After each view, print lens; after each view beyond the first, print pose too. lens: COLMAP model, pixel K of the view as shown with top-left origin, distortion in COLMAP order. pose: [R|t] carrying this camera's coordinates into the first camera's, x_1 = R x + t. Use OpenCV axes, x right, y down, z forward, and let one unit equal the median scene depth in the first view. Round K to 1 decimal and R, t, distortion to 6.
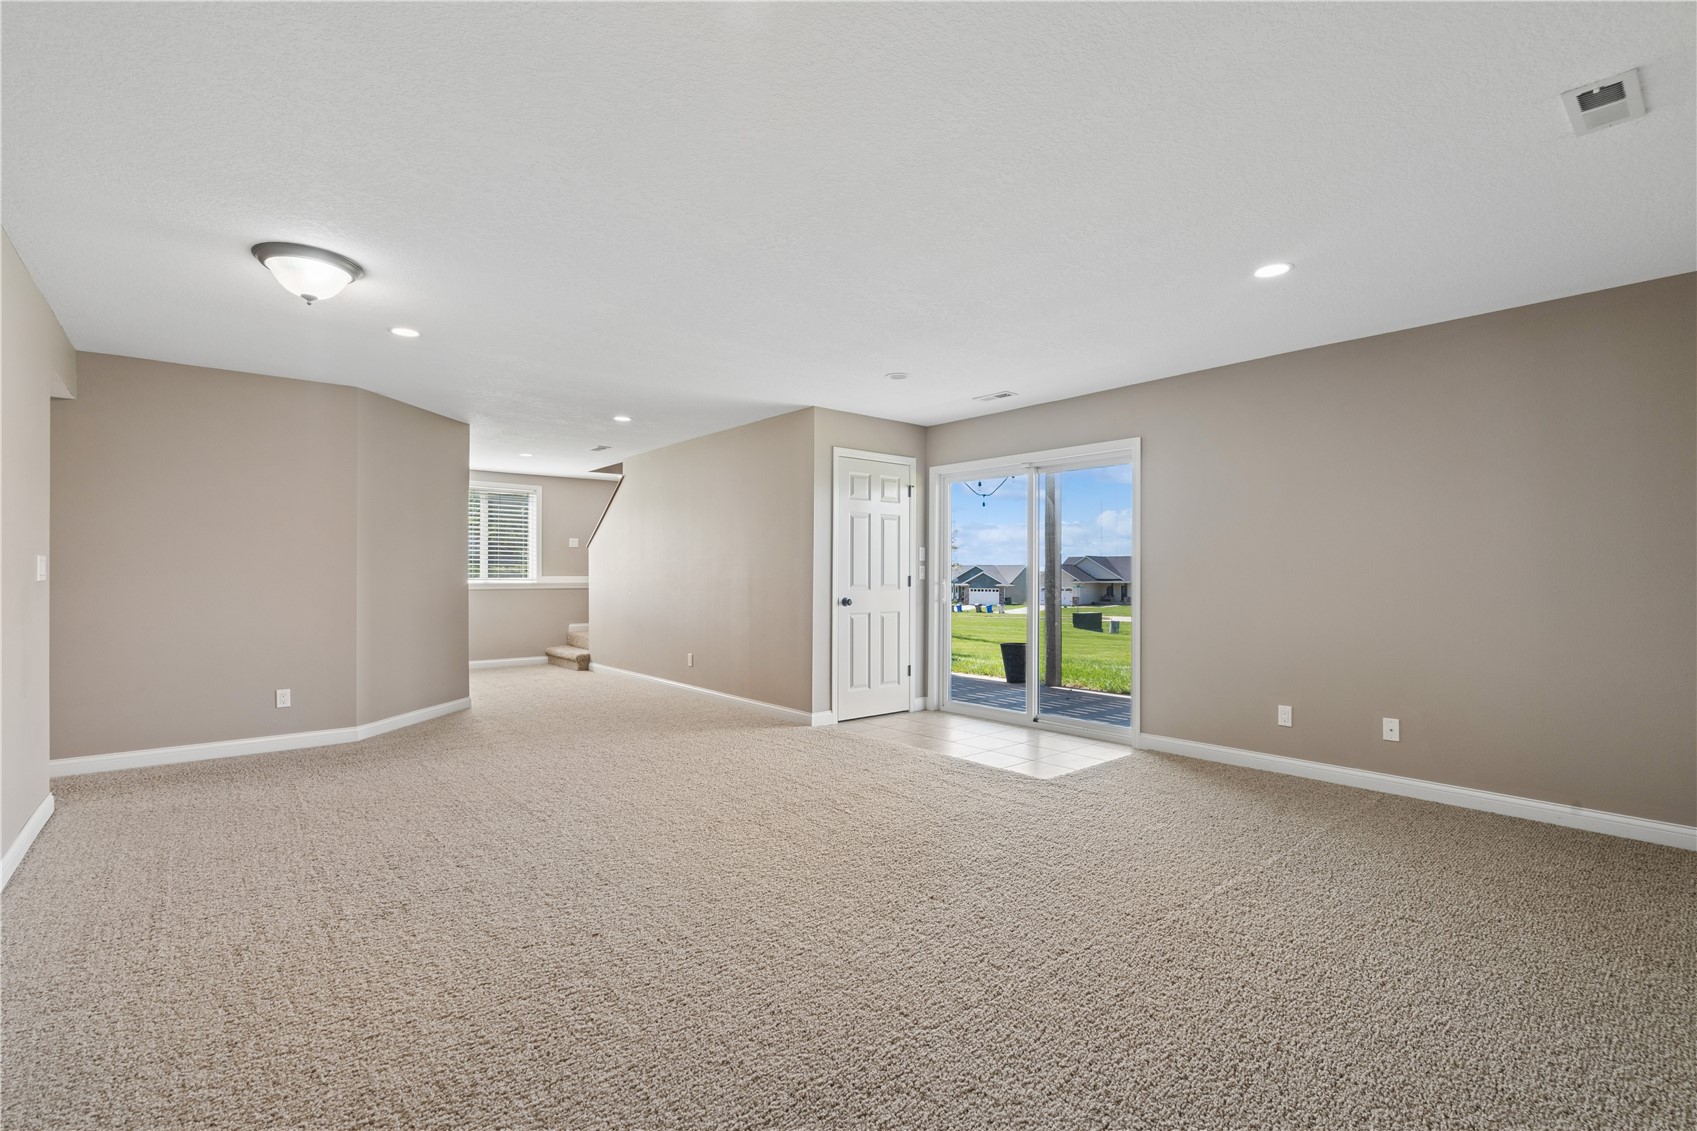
lens RADIAL K [[766.2, 0, 843.8], [0, 766.2, 571.1], [0, 0, 1]] dist [-0.002047, 0.000553]
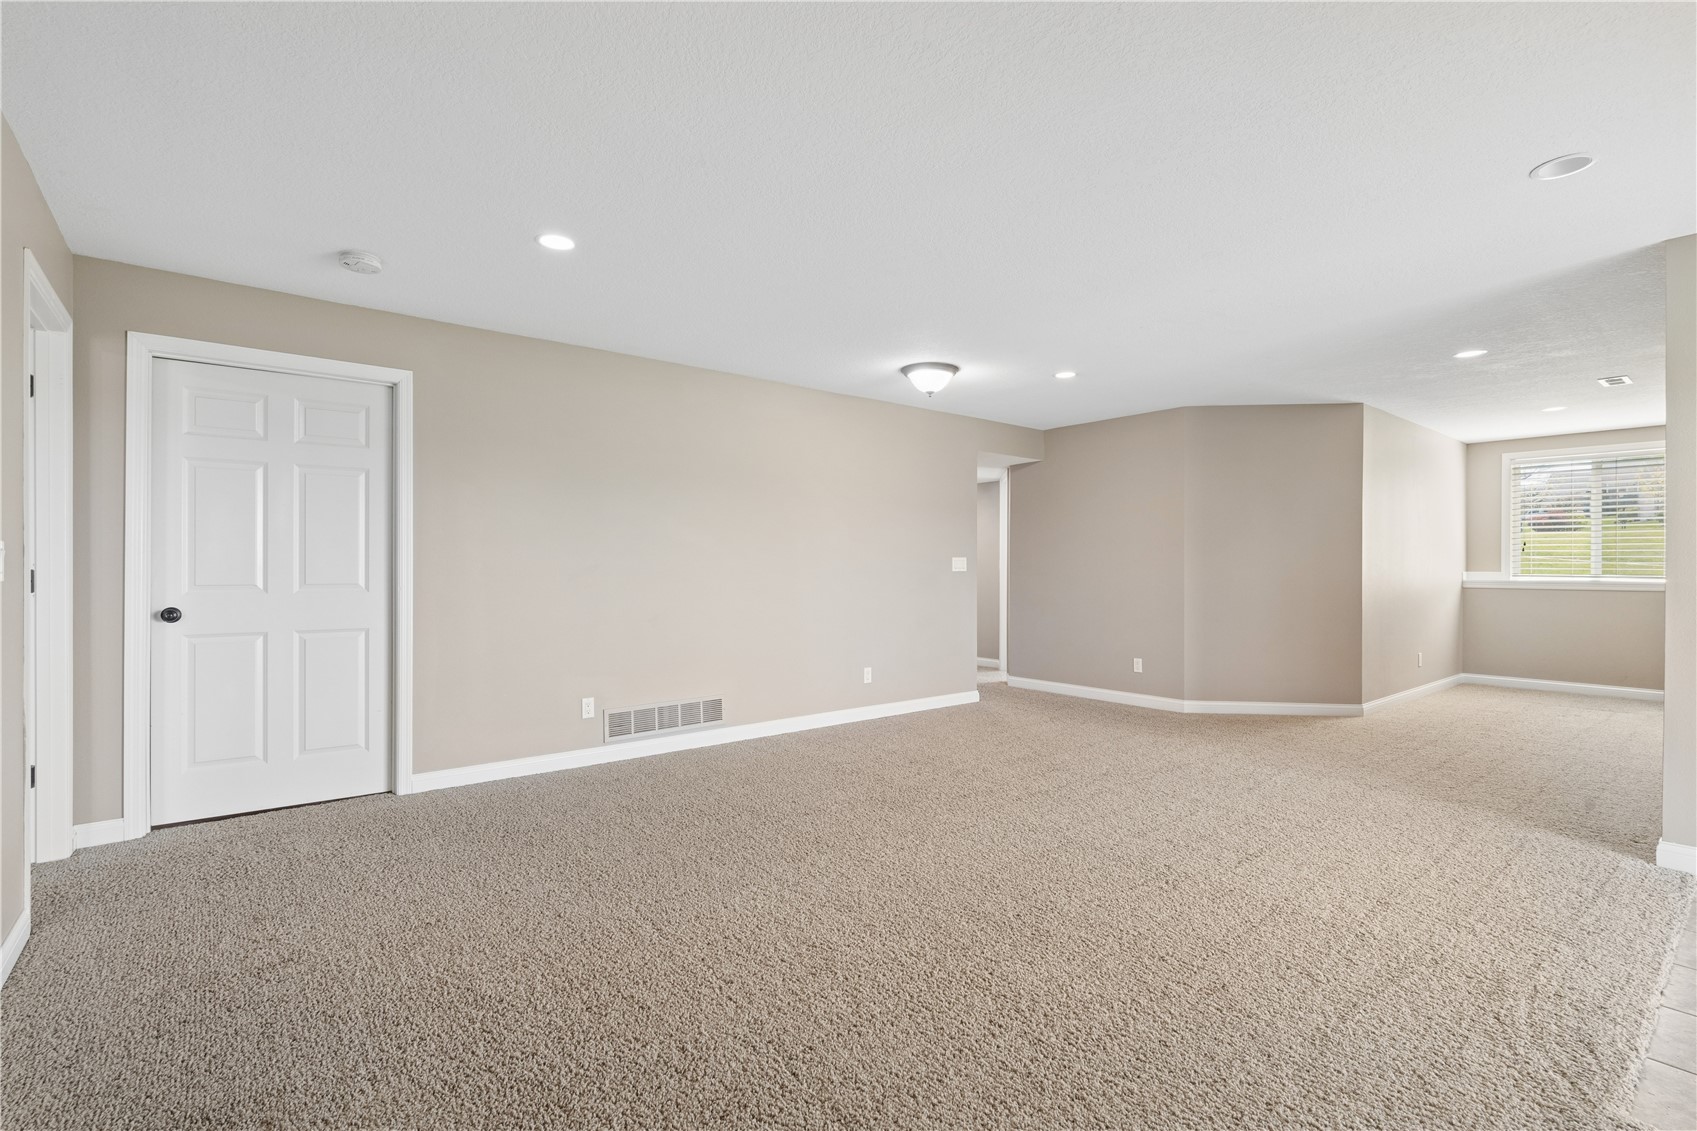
lens RADIAL K [[766.2, 0, 843.8], [0, 766.2, 571.1], [0, 0, 1]] dist [-0.002047, 0.000553]
pose [[-0.033313, 0.006363, -0.999425, 0.685795], [0.004611, 0.999970, 0.006212, -0.003376], [0.999434, -0.004401, -0.033341, 0.658390]]
